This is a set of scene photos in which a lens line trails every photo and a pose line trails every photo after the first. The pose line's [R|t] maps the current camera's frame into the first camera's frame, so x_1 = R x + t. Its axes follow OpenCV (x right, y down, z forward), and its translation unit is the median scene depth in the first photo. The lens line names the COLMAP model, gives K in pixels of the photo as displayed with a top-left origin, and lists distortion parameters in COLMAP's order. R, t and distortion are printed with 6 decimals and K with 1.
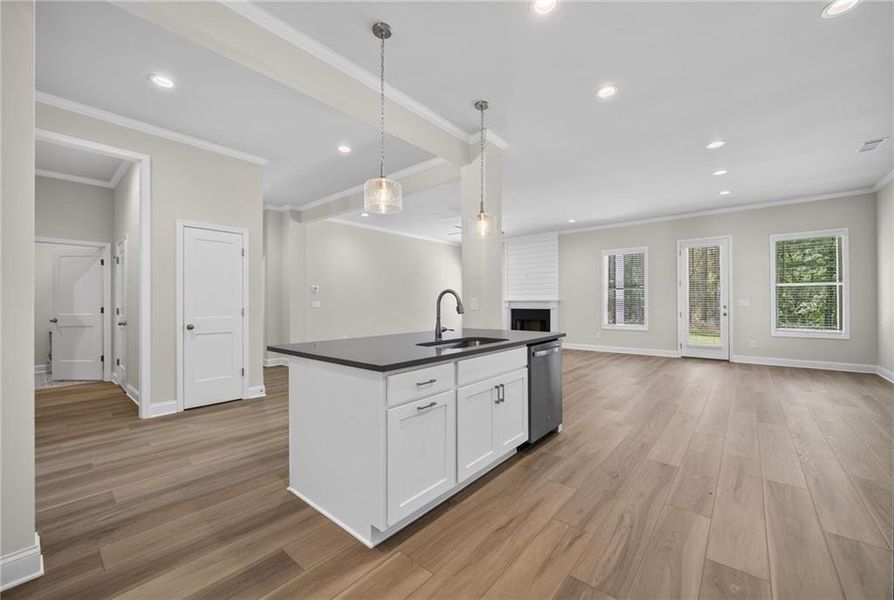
lens RADIAL K [[355.5, 0, 445.9], [0, 355.5, 298.1], [0, 0, 1]] dist [-0.002292, -0.000008]
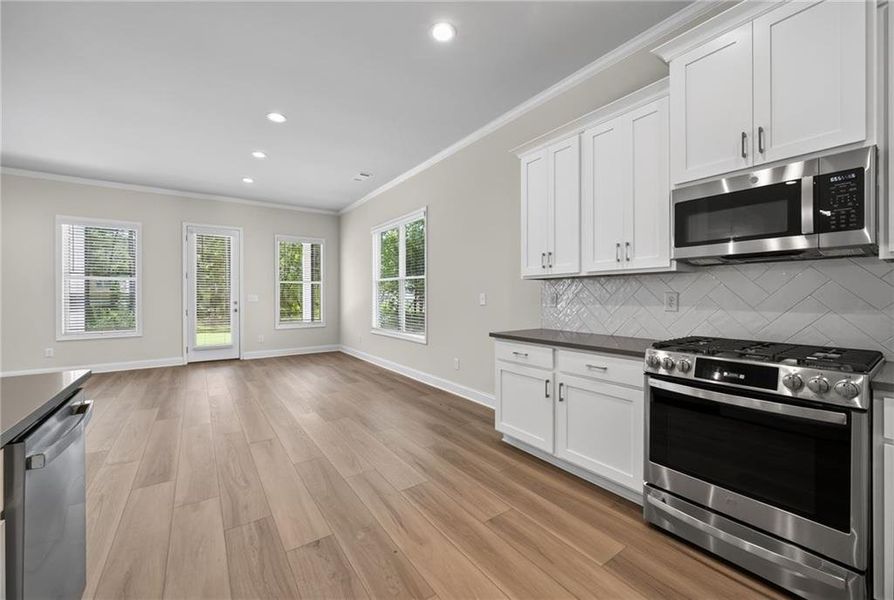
lens RADIAL K [[355.5, 0, 445.9], [0, 355.5, 298.1], [0, 0, 1]] dist [-0.002292, -0.000008]
pose [[0.253309, -0.002971, 0.967381, 0.020877], [-0.010250, 0.999931, 0.005755, 0.002302], [-0.967331, -0.011373, 0.253261, 0.357353]]
